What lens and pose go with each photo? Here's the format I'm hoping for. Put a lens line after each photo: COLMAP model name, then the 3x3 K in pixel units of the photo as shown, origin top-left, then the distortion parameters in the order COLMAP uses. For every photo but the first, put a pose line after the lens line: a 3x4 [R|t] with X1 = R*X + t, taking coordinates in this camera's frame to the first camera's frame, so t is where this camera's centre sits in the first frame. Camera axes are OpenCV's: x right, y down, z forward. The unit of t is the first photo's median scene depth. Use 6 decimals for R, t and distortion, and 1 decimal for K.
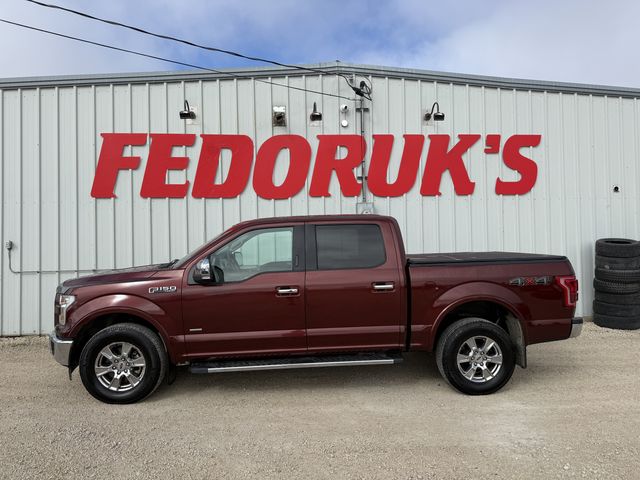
lens RADIAL K [[451.7, 0, 318.5], [0, 451.7, 244.3], [0, 0, 1]] dist [0.035878, -0.042947]
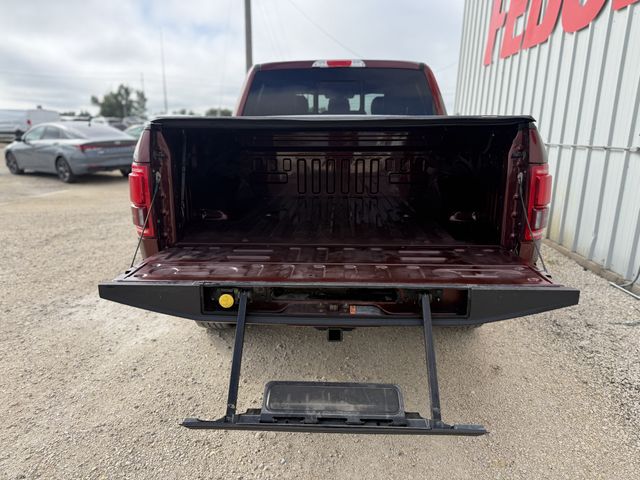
lens RADIAL K [[451.7, 0, 320.2], [0, 451.7, 242.1], [0, 0, 1]] dist [0.035878, -0.042947]
pose [[-0.115928, 0.255838, -0.959743, 0.581136], [-0.015452, 0.965677, 0.259286, 0.017444], [0.993137, 0.044888, -0.107995, 0.738337]]
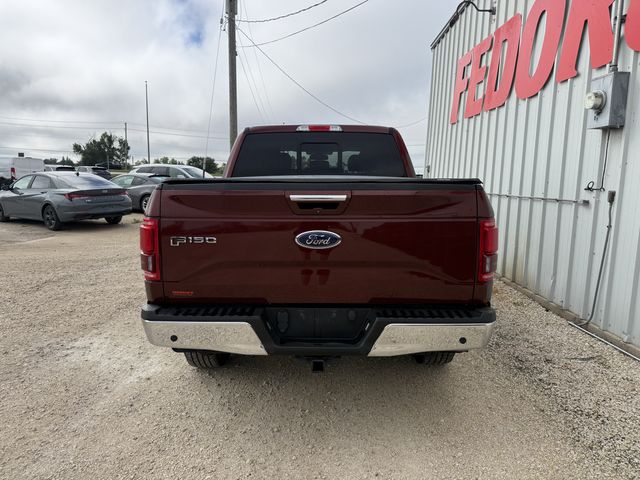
lens RADIAL K [[451.7, 0, 315.4], [0, 451.7, 234.1], [0, 0, 1]] dist [0.035878, -0.042947]
pose [[-0.082313, 0.141570, -0.986500, 0.623170], [-0.019172, 0.989451, 0.143594, 0.008506], [0.996422, 0.030733, -0.078731, 0.739887]]
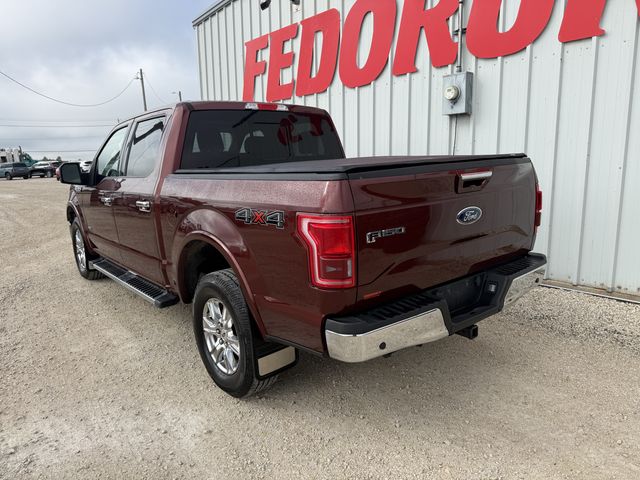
lens RADIAL K [[451.7, 0, 321.9], [0, 451.7, 240.3], [0, 0, 1]] dist [0.035878, -0.042947]
pose [[0.583166, 0.146315, -0.799068, 0.529049], [0.014639, 0.981594, 0.190419, 0.010061], [0.812221, -0.122743, 0.570290, 0.464920]]
